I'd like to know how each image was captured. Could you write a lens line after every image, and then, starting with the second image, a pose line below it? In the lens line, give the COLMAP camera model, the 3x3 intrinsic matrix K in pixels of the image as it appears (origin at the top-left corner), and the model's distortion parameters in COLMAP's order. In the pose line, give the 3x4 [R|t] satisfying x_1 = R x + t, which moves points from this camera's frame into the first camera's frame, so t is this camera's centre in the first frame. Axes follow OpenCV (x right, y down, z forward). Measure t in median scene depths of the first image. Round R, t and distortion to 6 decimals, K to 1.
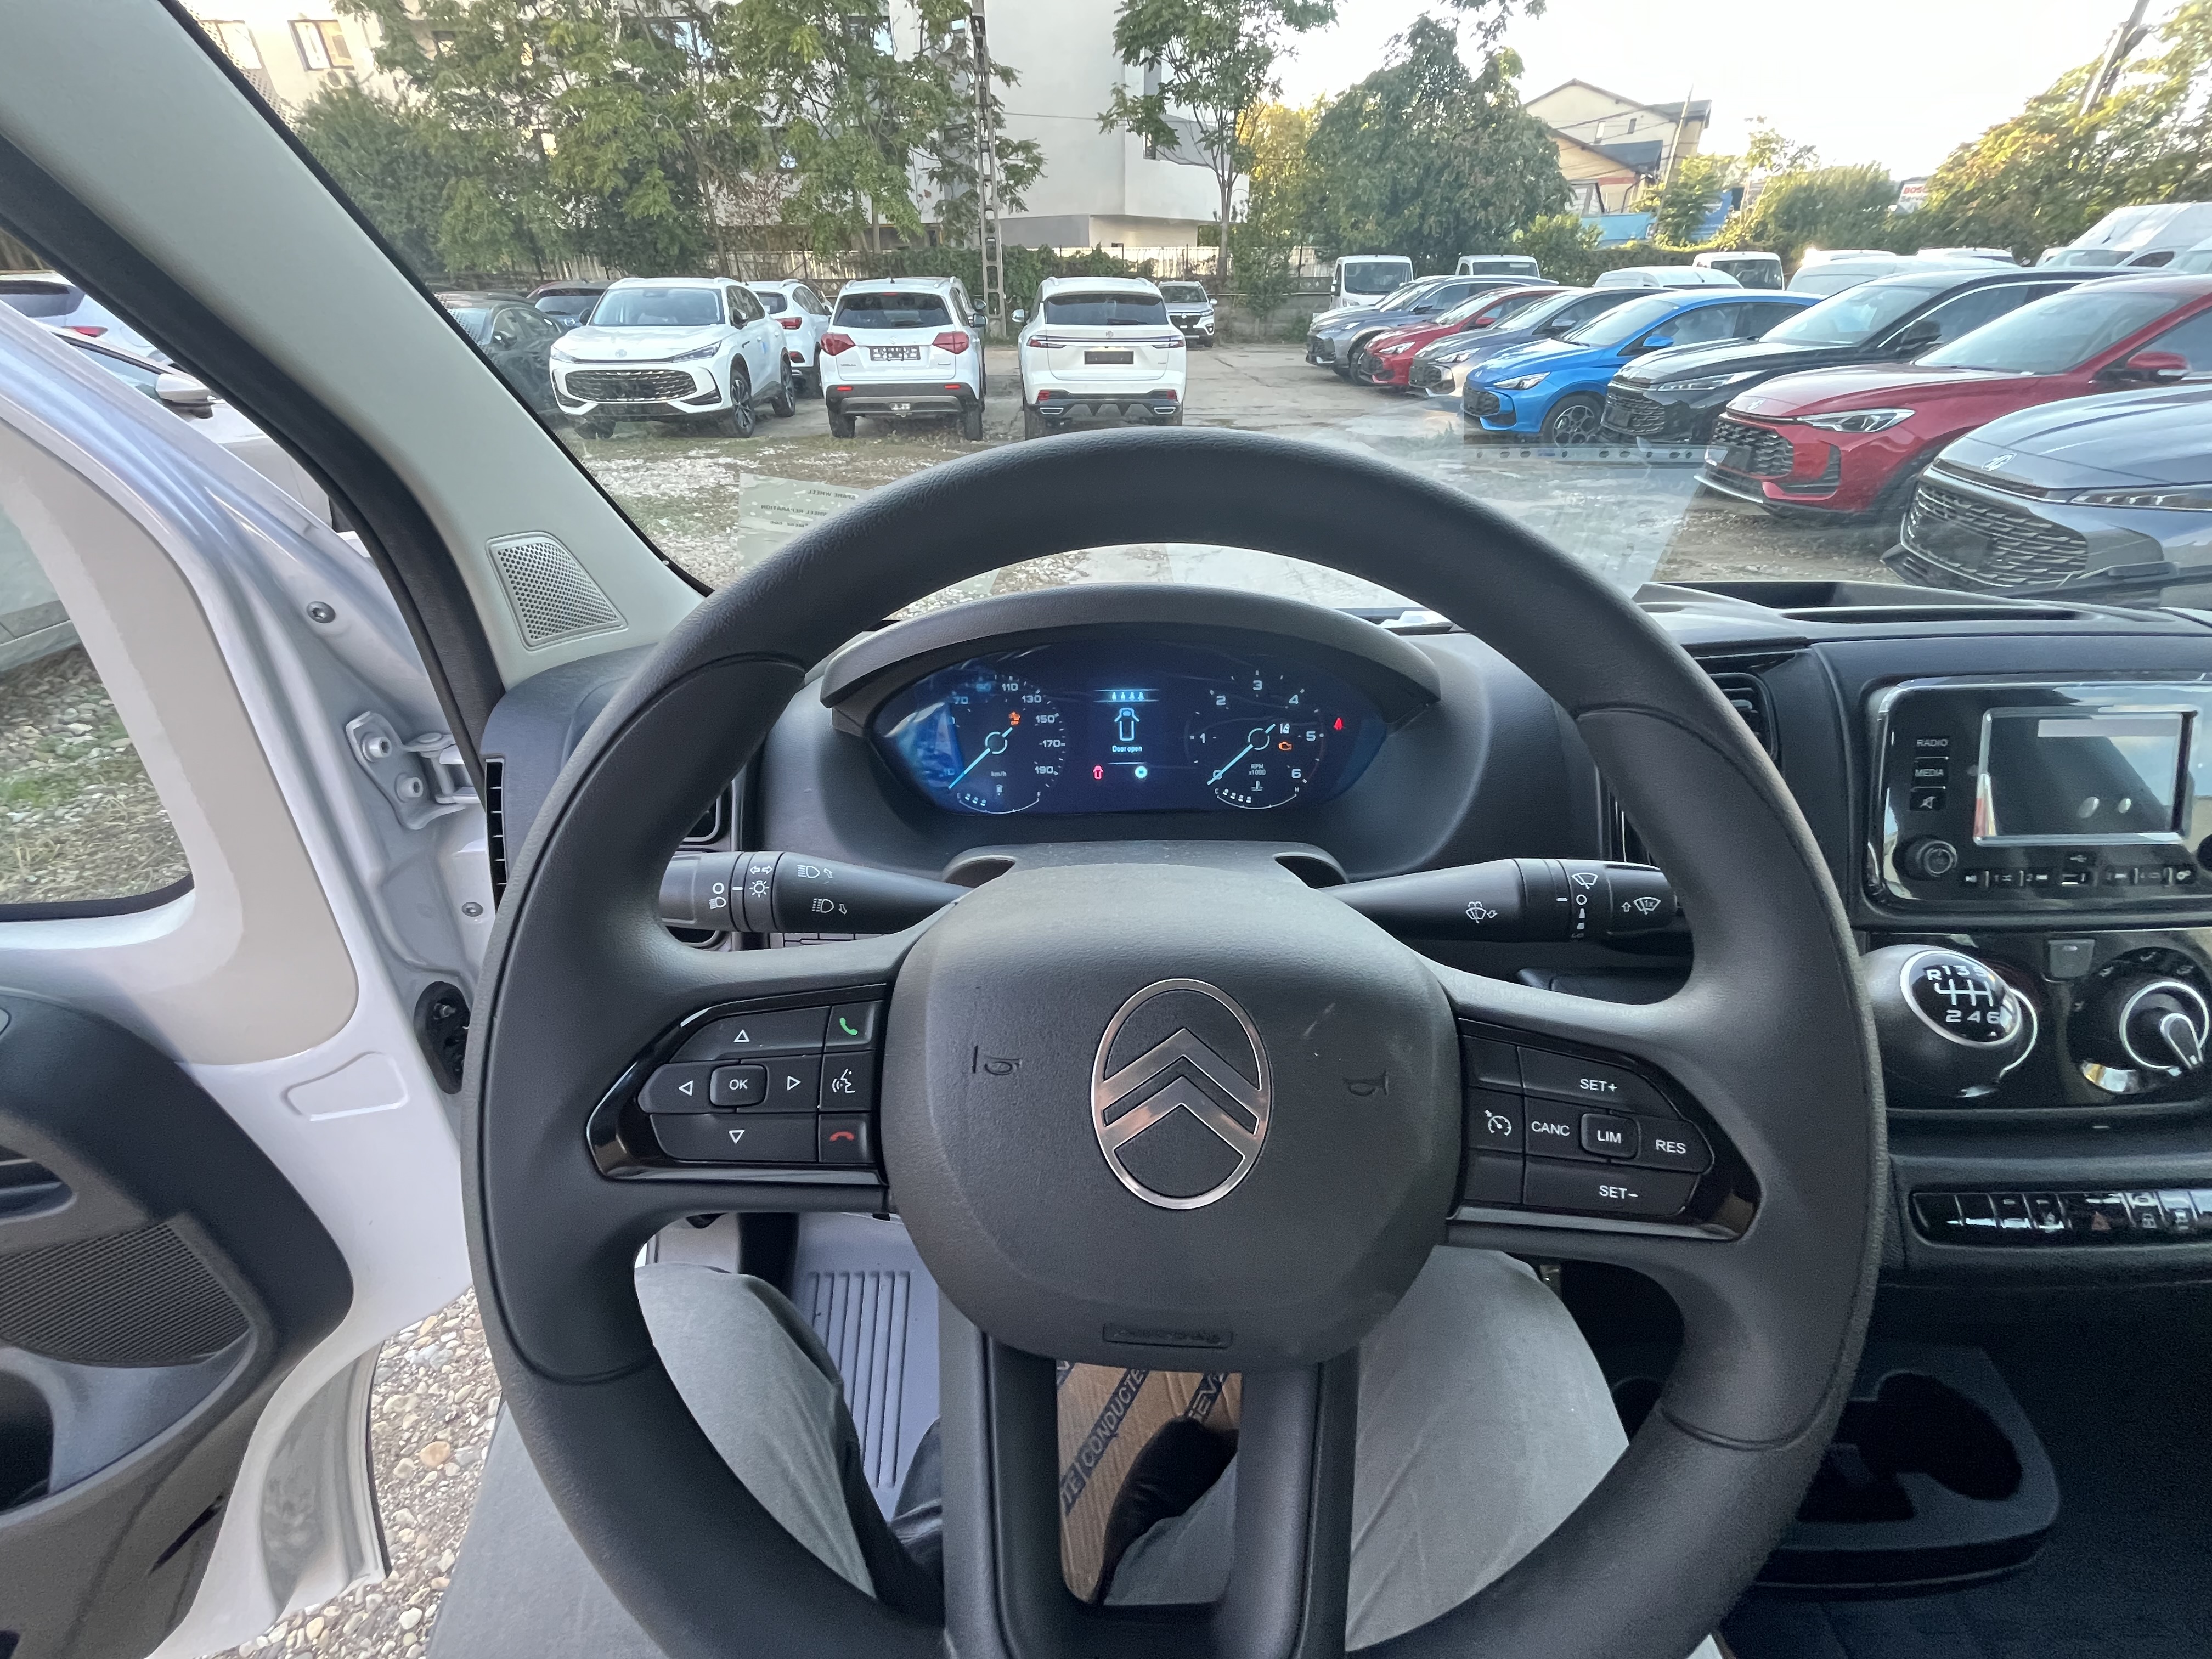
lens RADIAL K [[892.2, 0, 1106.0], [0, 892.2, 829.5], [0, 0, 1]] dist [-0.002393, -0.000068]
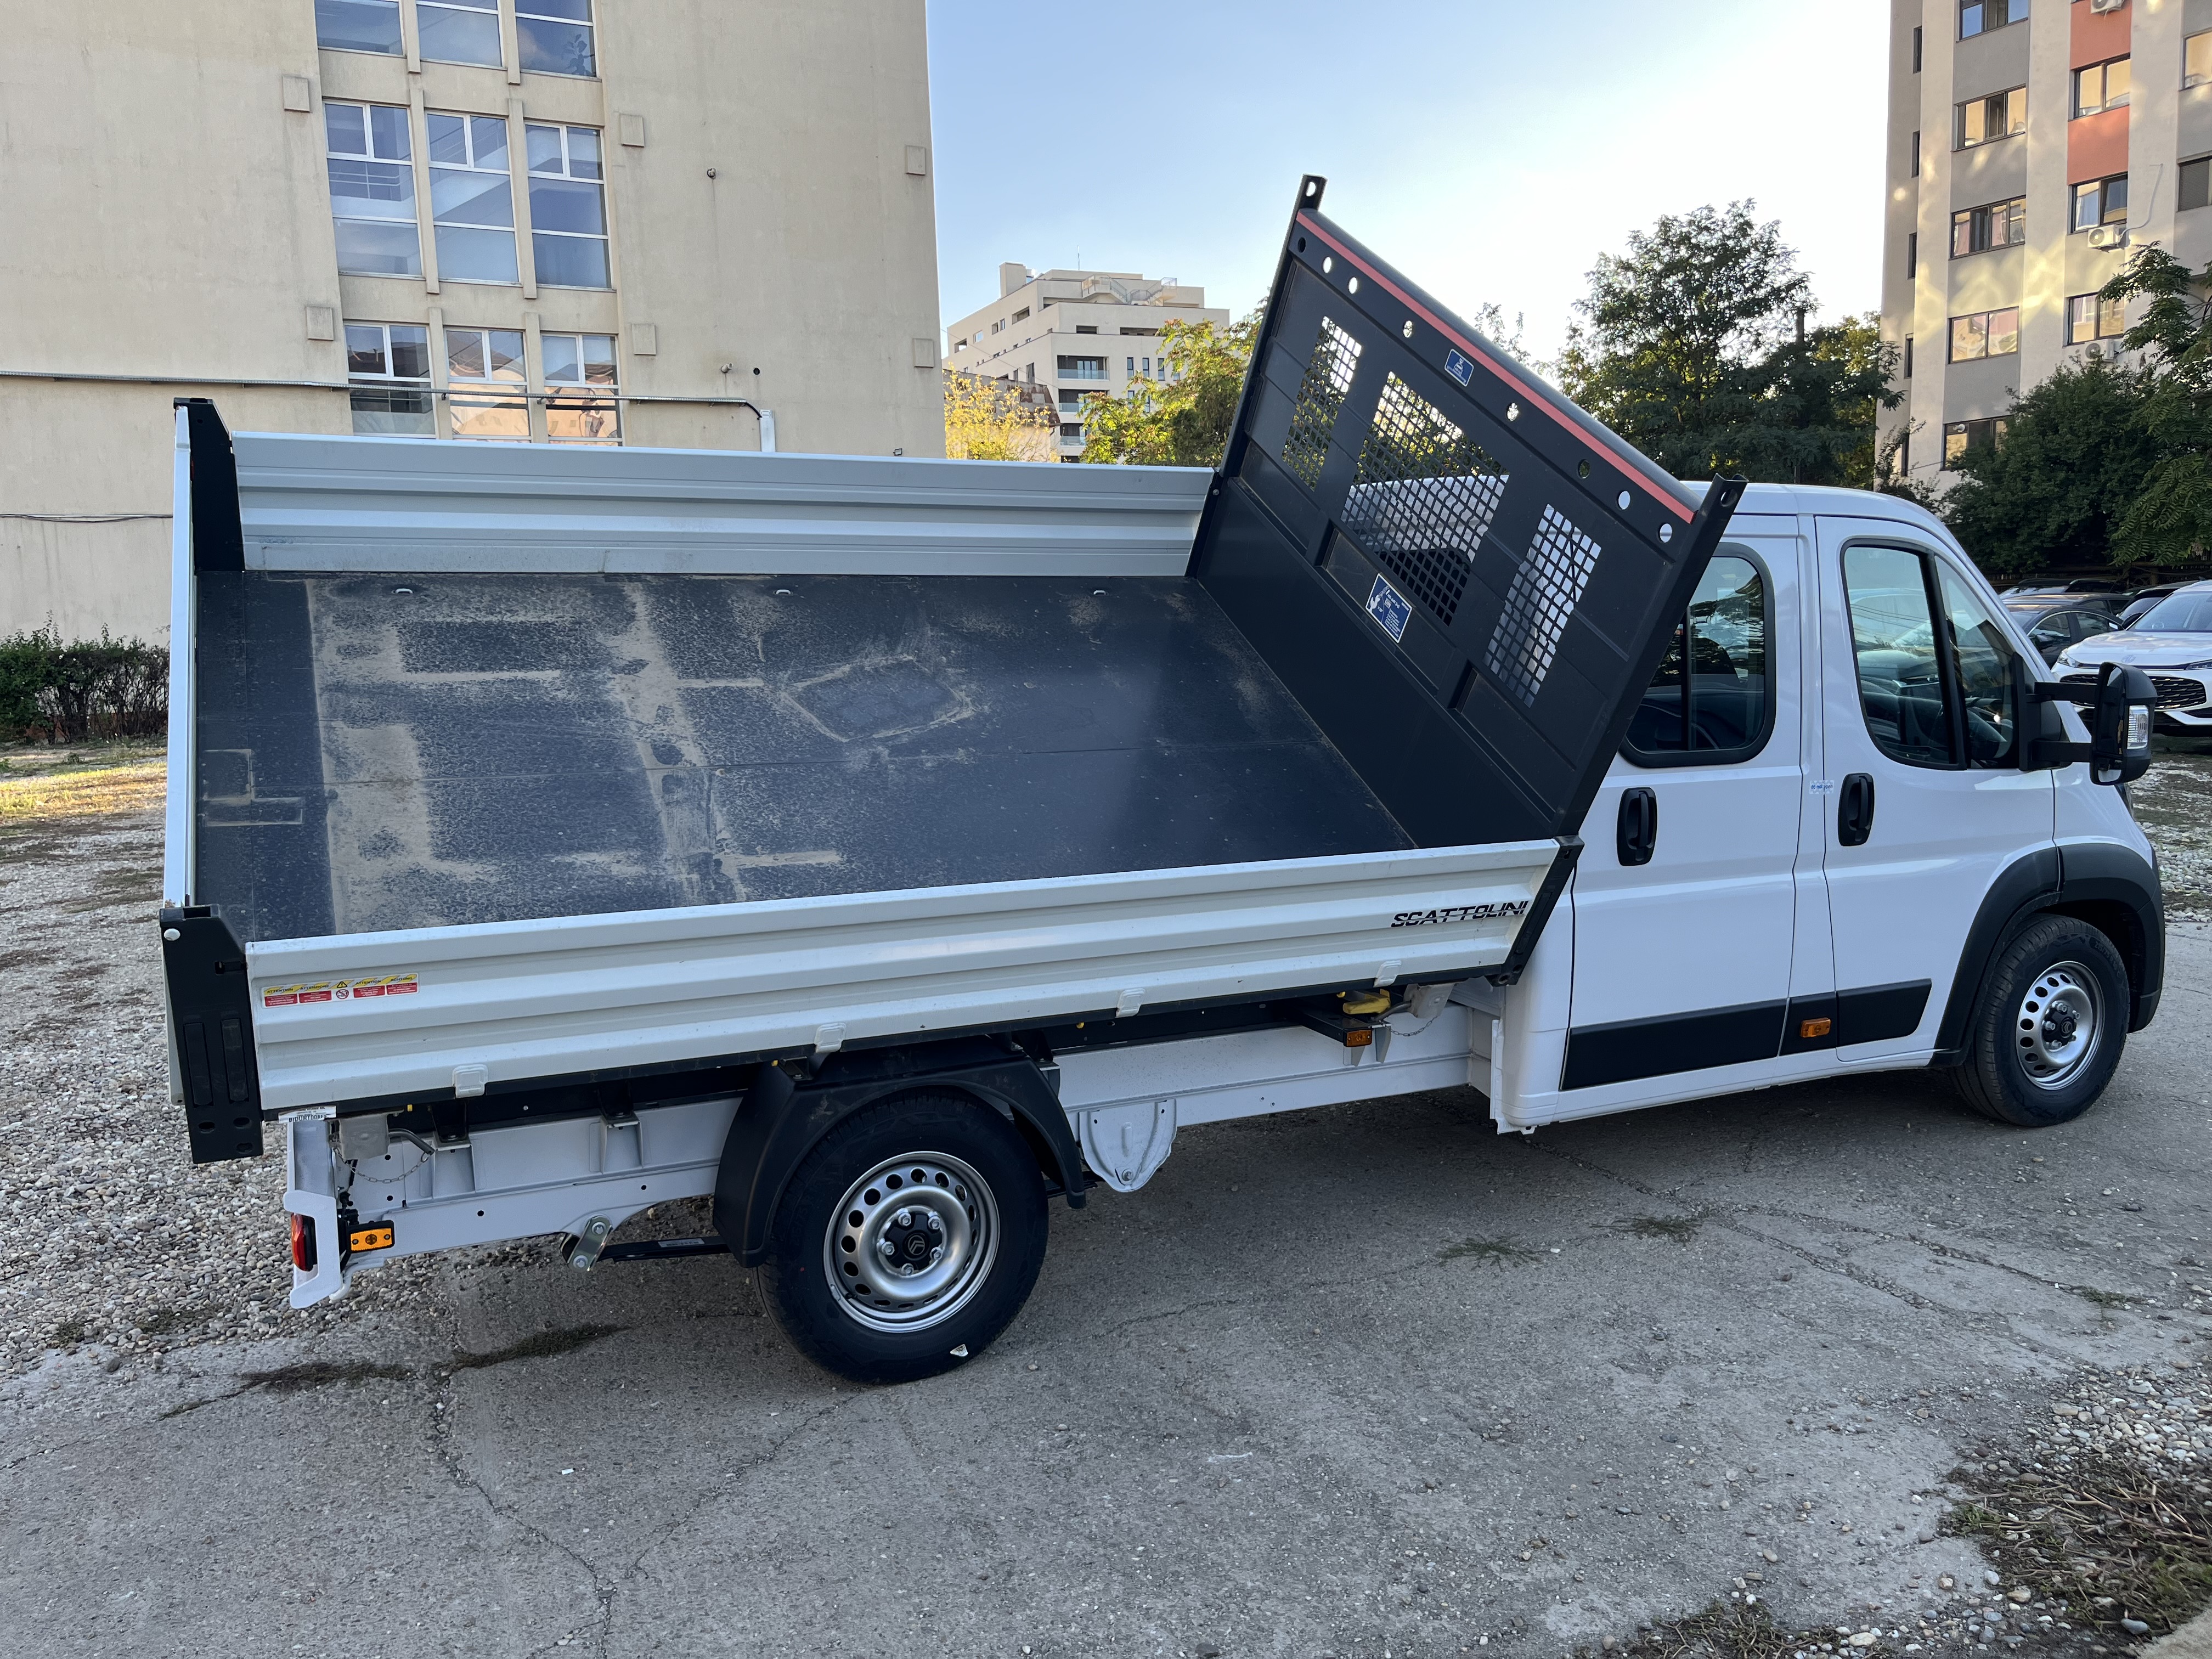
lens RADIAL K [[1682.8, 0, 1090.2], [0, 1682.8, 832.8], [0, 0, 1]] dist [0.077673, -0.114178]
pose [[0.408859, 0.116645, -0.905112, 5.554029], [-0.456078, 0.885177, -0.091944, 2.284681], [0.790460, 0.450394, 0.415112, -4.108361]]
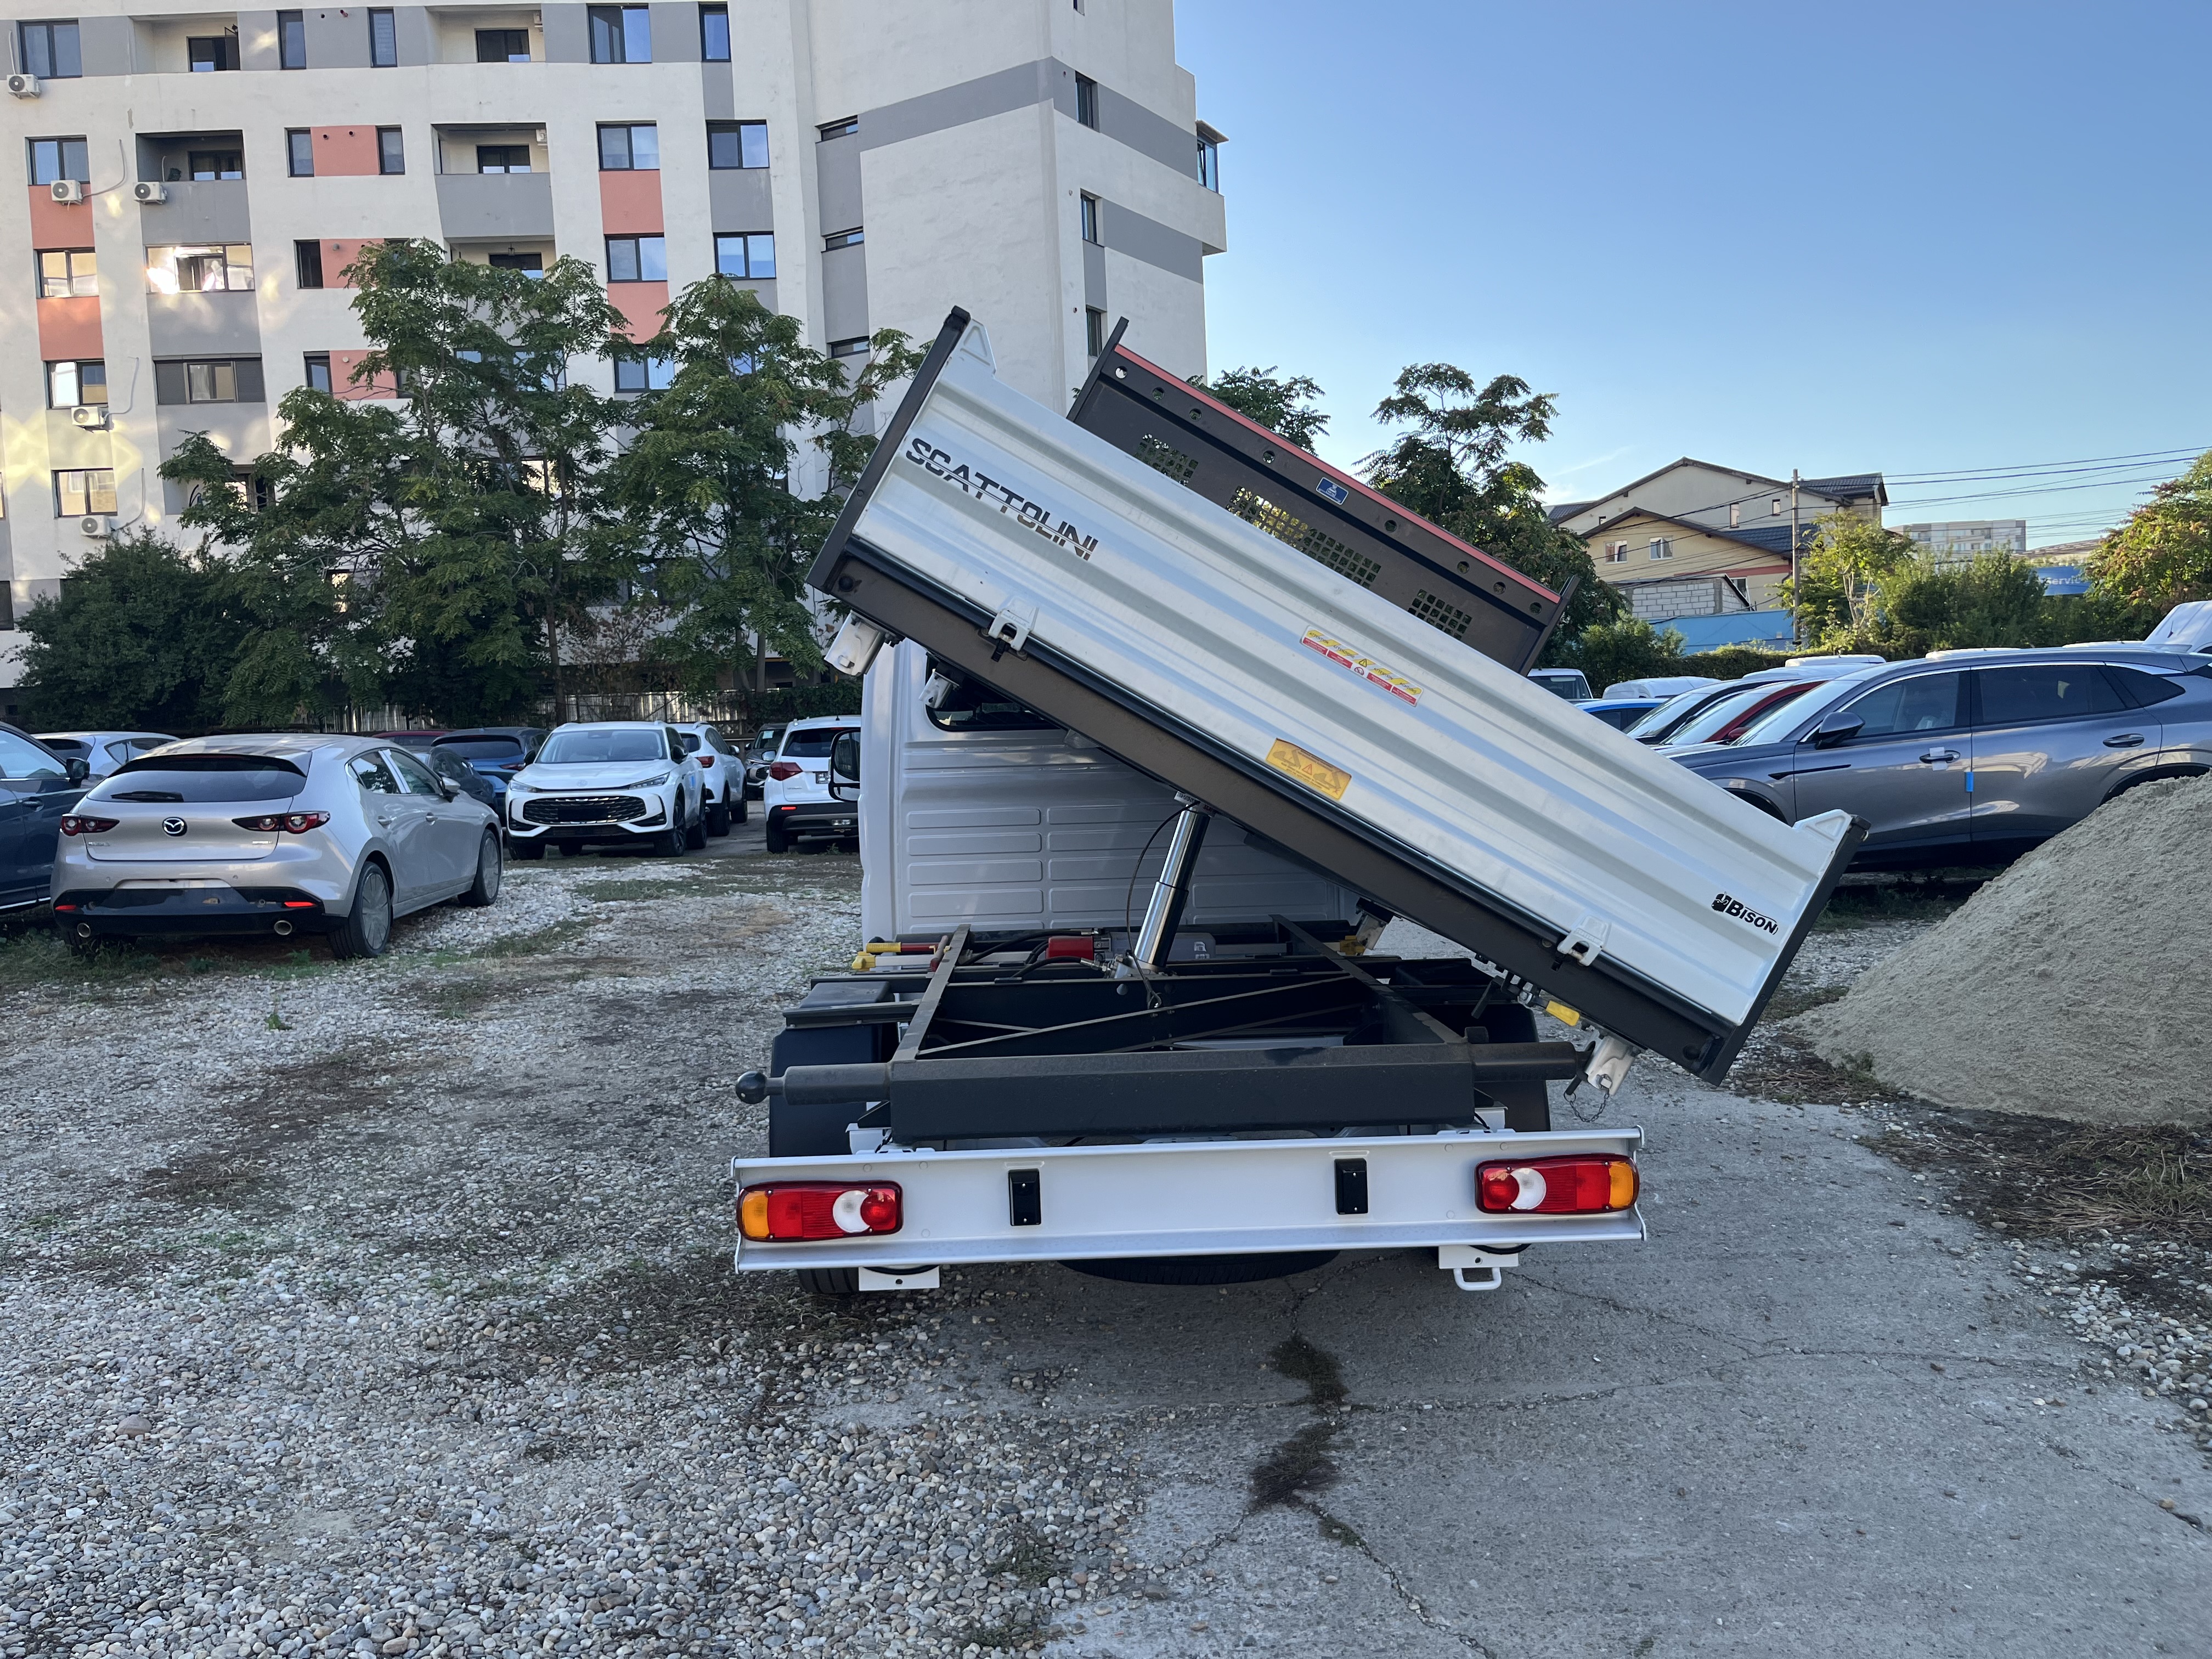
lens RADIAL K [[1682.8, 0, 1090.2], [0, 1682.8, 832.8], [0, 0, 1]] dist [0.077673, -0.114178]
pose [[0.999407, -0.032602, 0.011076, 0.364037], [0.034028, 0.886041, -0.462357, 4.557818], [0.005260, 0.462460, 0.886625, -7.333871]]
